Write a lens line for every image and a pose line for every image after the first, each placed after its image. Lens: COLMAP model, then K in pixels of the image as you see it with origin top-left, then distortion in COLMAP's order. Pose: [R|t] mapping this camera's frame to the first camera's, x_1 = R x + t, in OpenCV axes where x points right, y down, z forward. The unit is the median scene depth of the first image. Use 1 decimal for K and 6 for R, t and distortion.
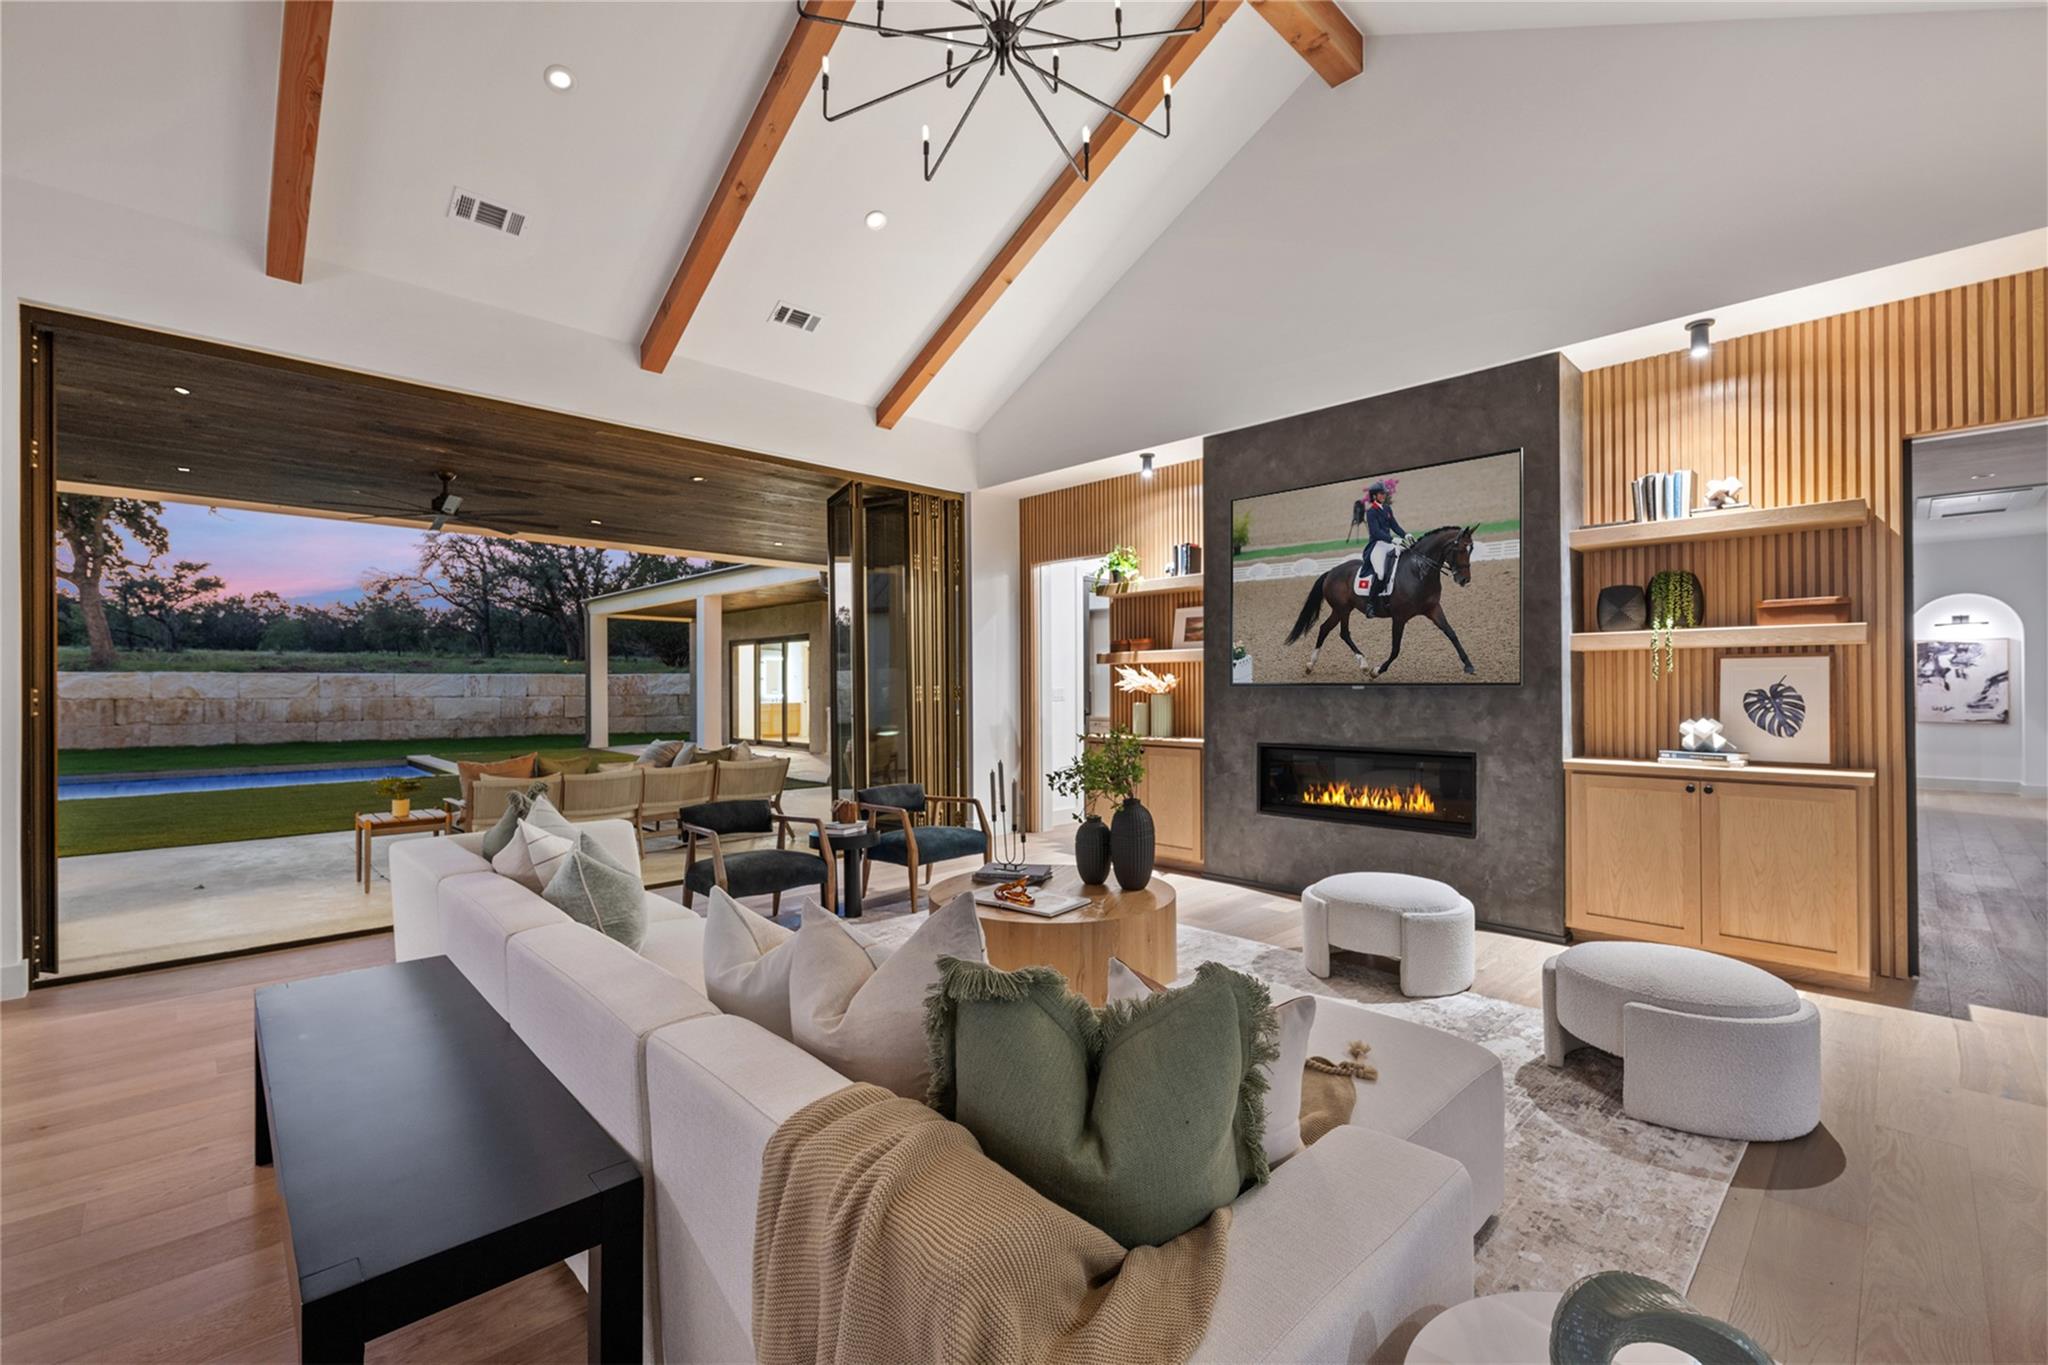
lens RADIAL K [[860.4, 0, 998.5], [0, 860.4, 679.4], [0, 0, 1]] dist [0.000254, -0.001025]
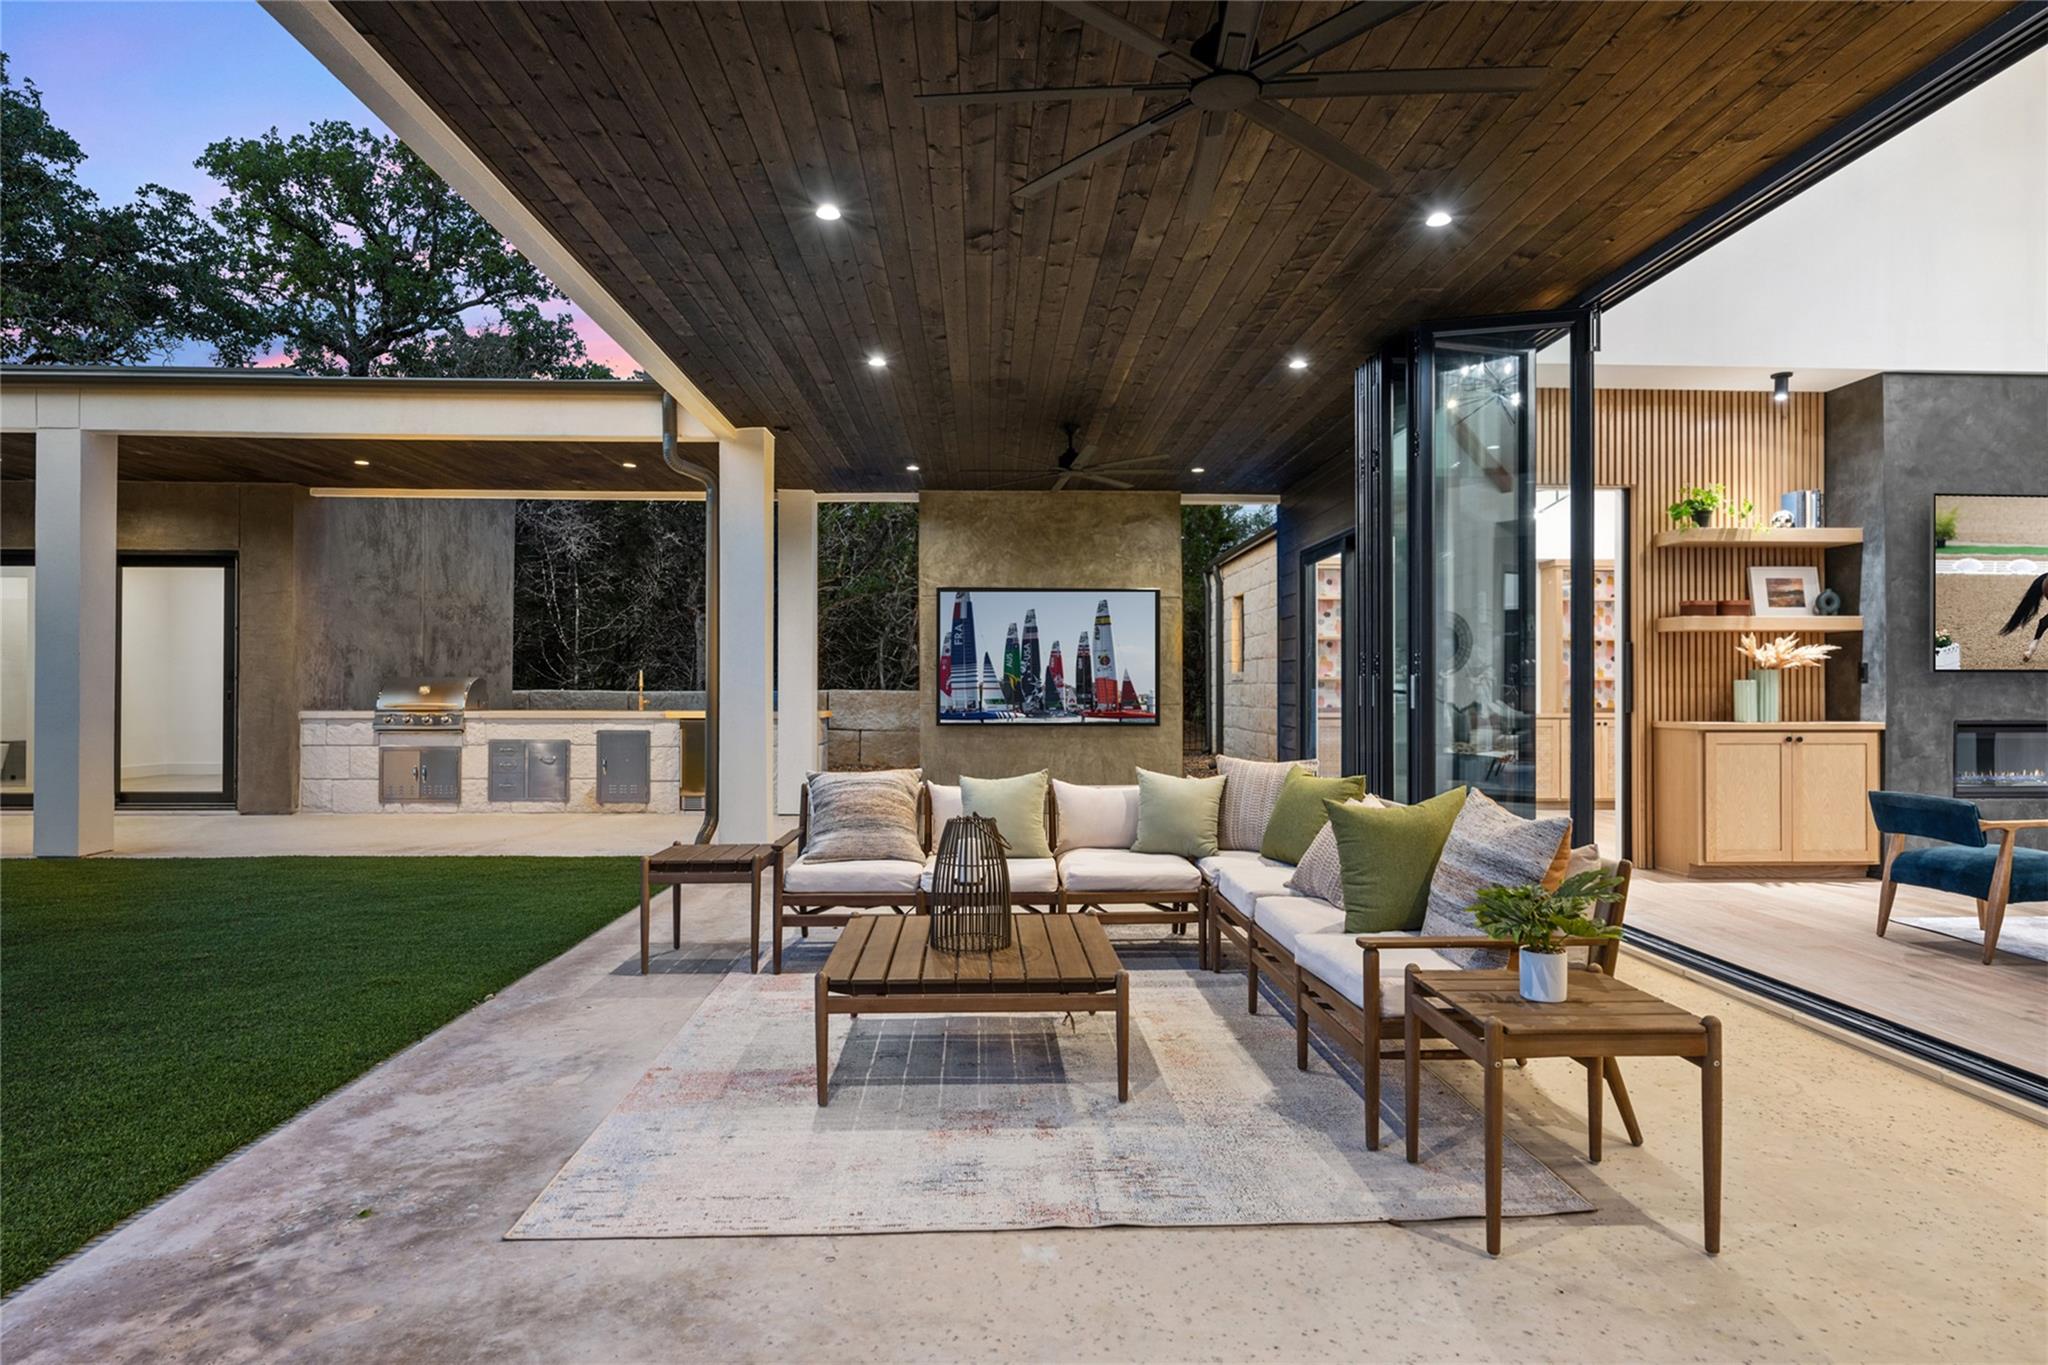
lens RADIAL K [[1121.3, 0, 1017.7], [0, 1121.3, 680.6], [0, 0, 1]] dist [-0.005346, -0.001625]
pose [[0.660881, 0.016466, 0.750310, -1.108454], [-0.013273, 0.999859, -0.010251, 0.038612], [-0.750374, -0.003185, 0.661006, 0.848417]]
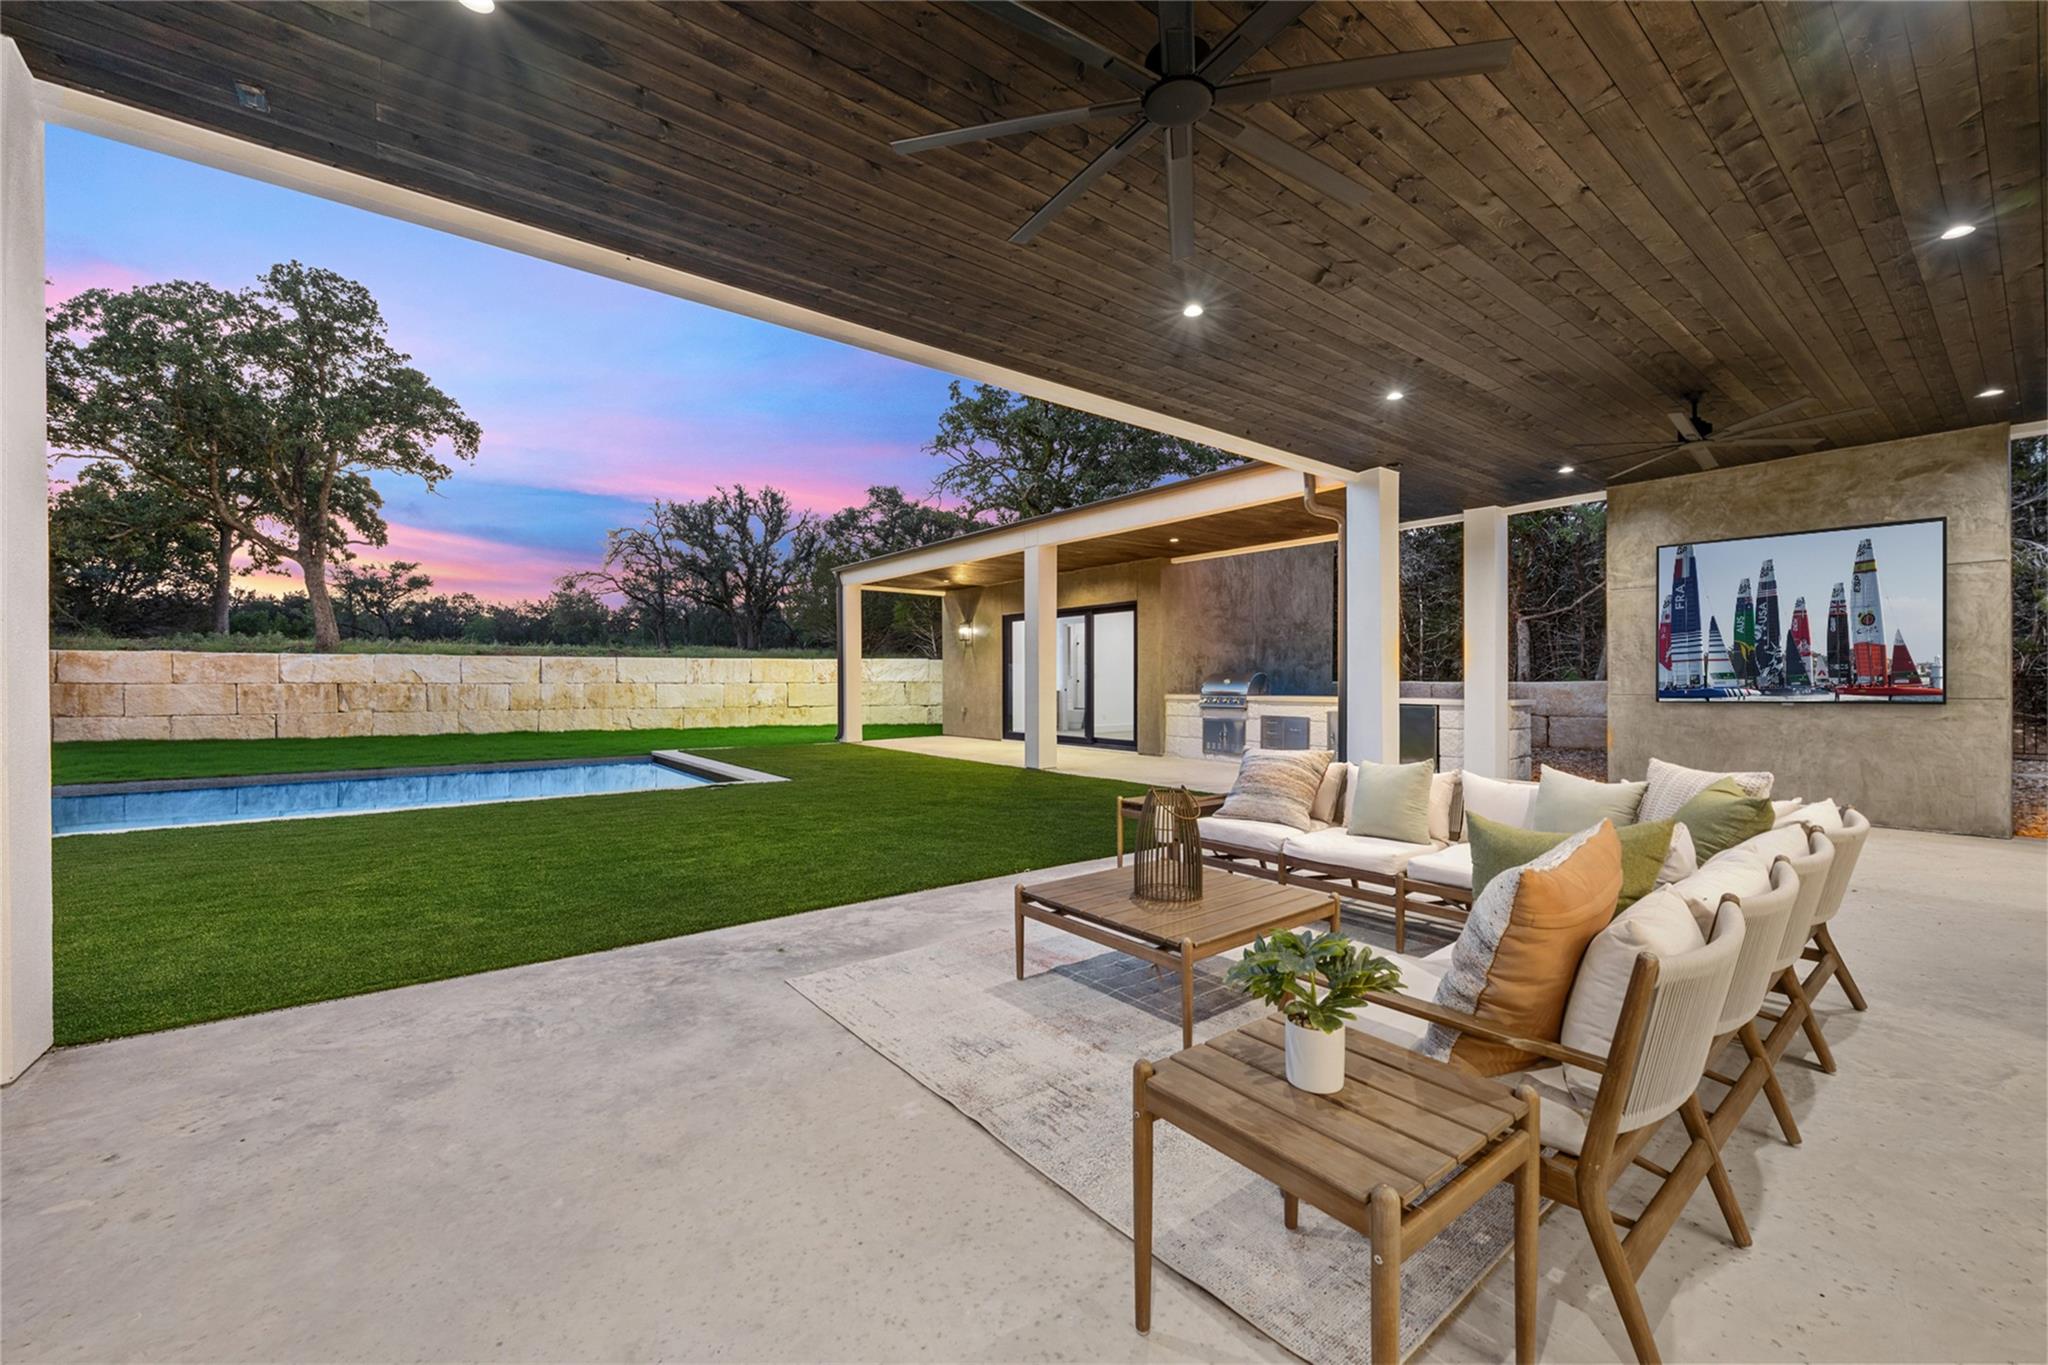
lens RADIAL K [[799.0, 0, 1007.2], [0, 799.0, 686.1], [0, 0, 1]] dist [-0.011515, 0.000940]
pose [[0.994748, 0.005678, -0.102196, -0.746663], [-0.004157, 0.999878, 0.015083, 0.031951], [0.102270, -0.014579, 0.994650, 0.745331]]
